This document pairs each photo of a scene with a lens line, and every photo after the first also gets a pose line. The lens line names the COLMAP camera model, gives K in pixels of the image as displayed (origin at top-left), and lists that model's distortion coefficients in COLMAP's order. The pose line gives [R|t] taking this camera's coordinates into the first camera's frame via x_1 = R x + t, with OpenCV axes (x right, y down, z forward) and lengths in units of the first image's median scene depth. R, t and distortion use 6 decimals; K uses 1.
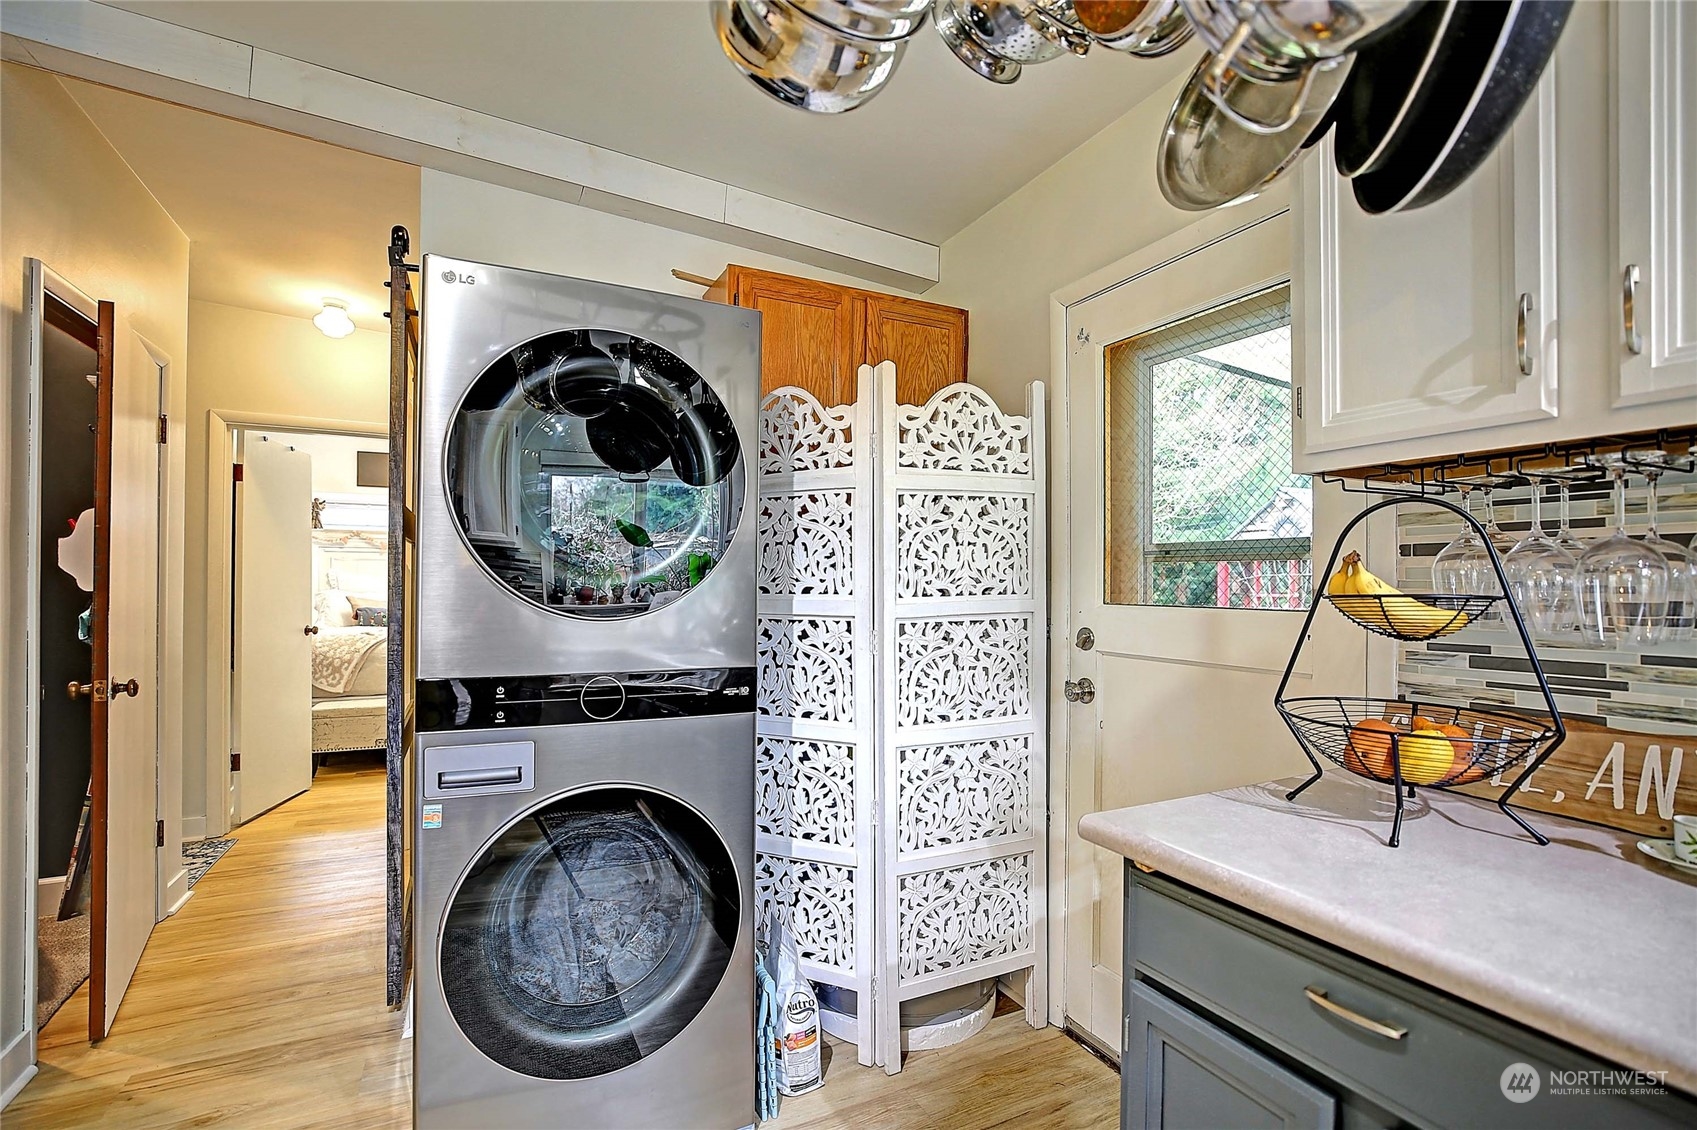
lens RADIAL K [[779.5, 0, 856.3], [0, 779.5, 573.5], [0, 0, 1]] dist [-0.014474, 0.000627]
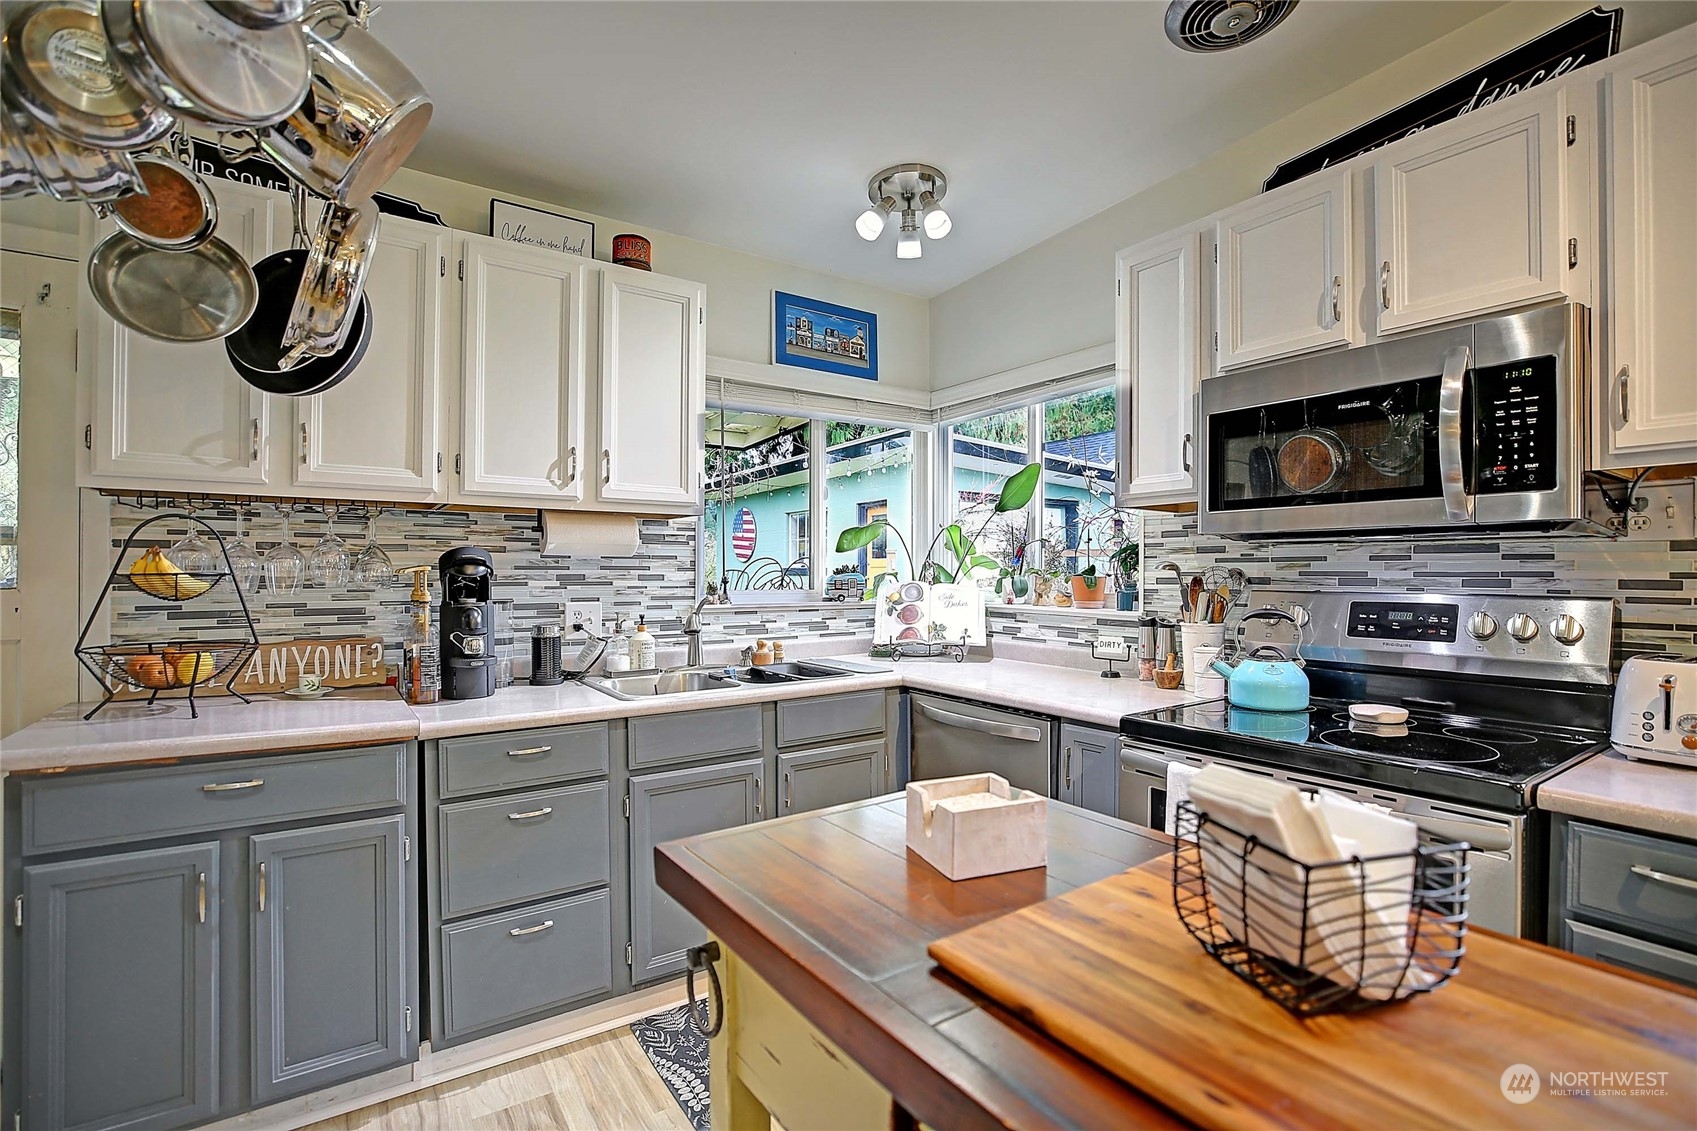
lens RADIAL K [[770.3, 0, 852.6], [0, 770.3, 571.4], [0, 0, 1]] dist [-0.016838, 0.000627]
pose [[-0.125063, -0.007767, 0.992118, -1.102165], [-0.014647, 0.999875, 0.005981, -0.008478], [-0.992041, -0.013784, -0.125161, -0.232722]]
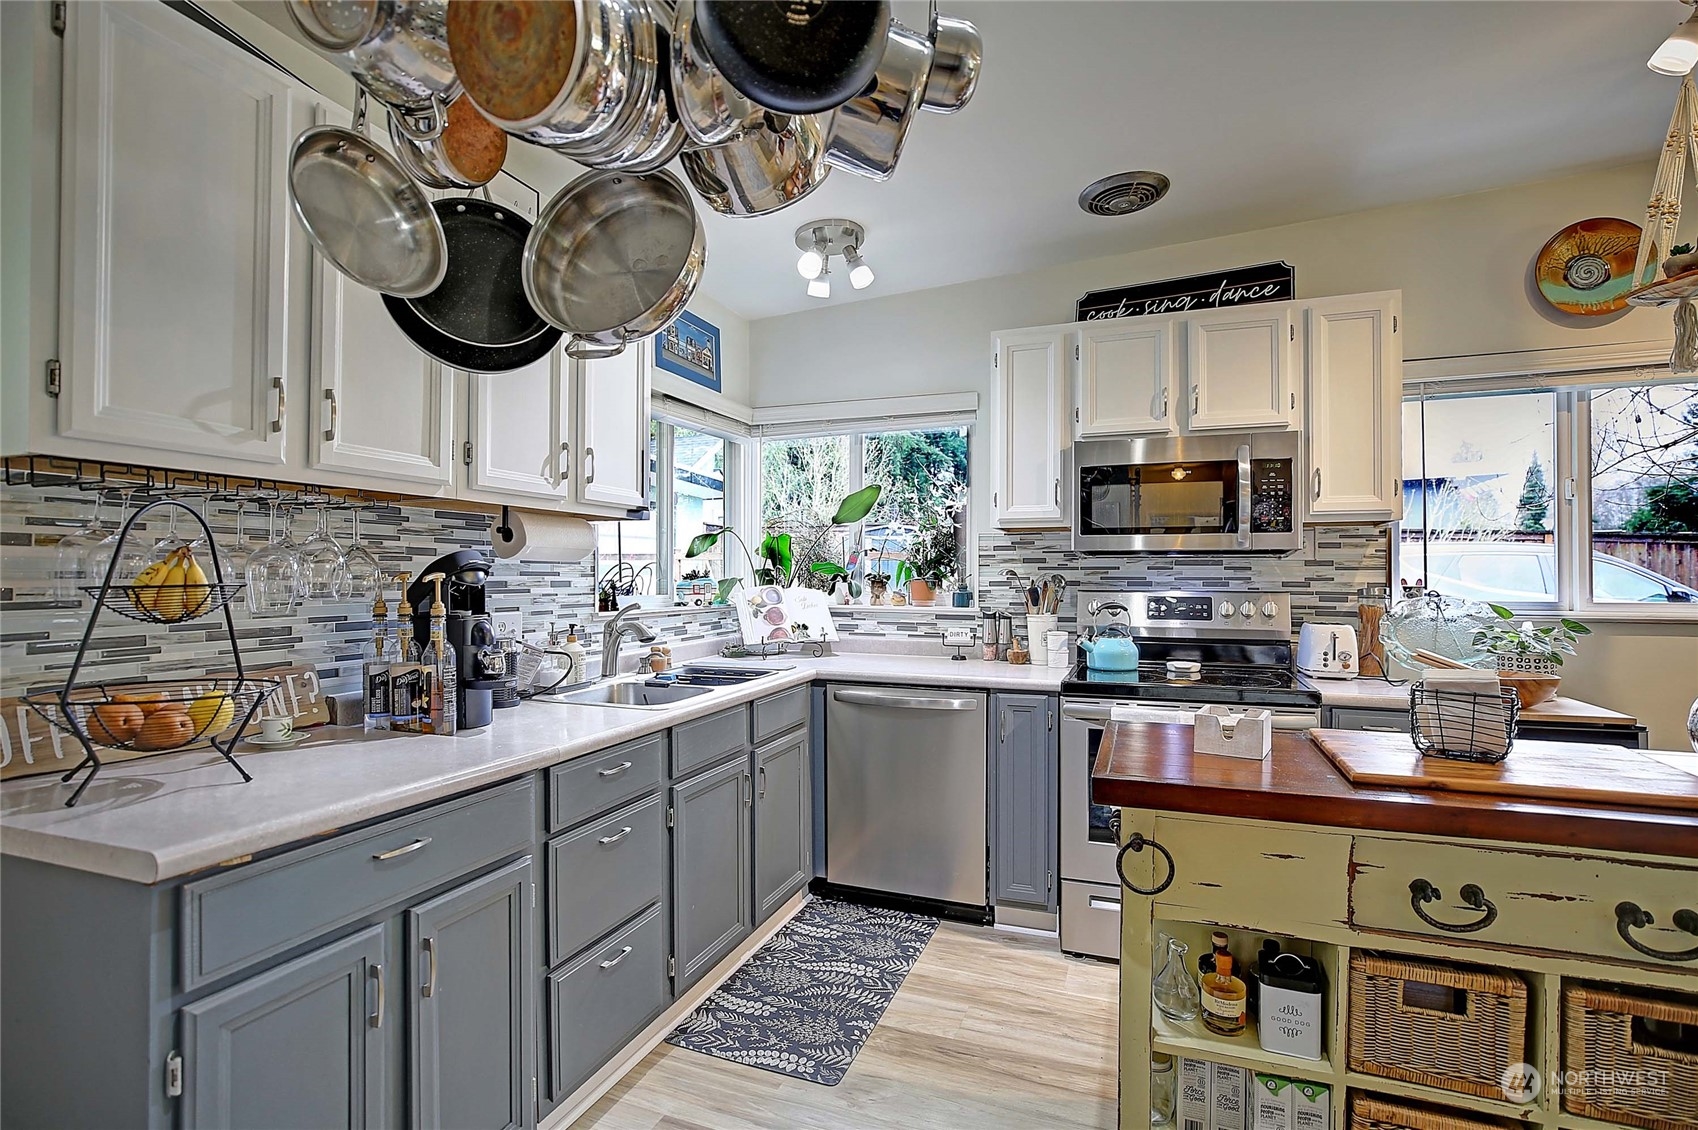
lens RADIAL K [[779.9, 0, 856.8], [0, 779.9, 573.5], [0, 0, 1]] dist [-0.014474, 0.000627]
pose [[-0.664460, -0.008290, 0.747277, -0.858950], [-0.015826, 0.999870, -0.002979, -0.002264], [-0.747156, -0.013806, -0.664505, 1.031977]]
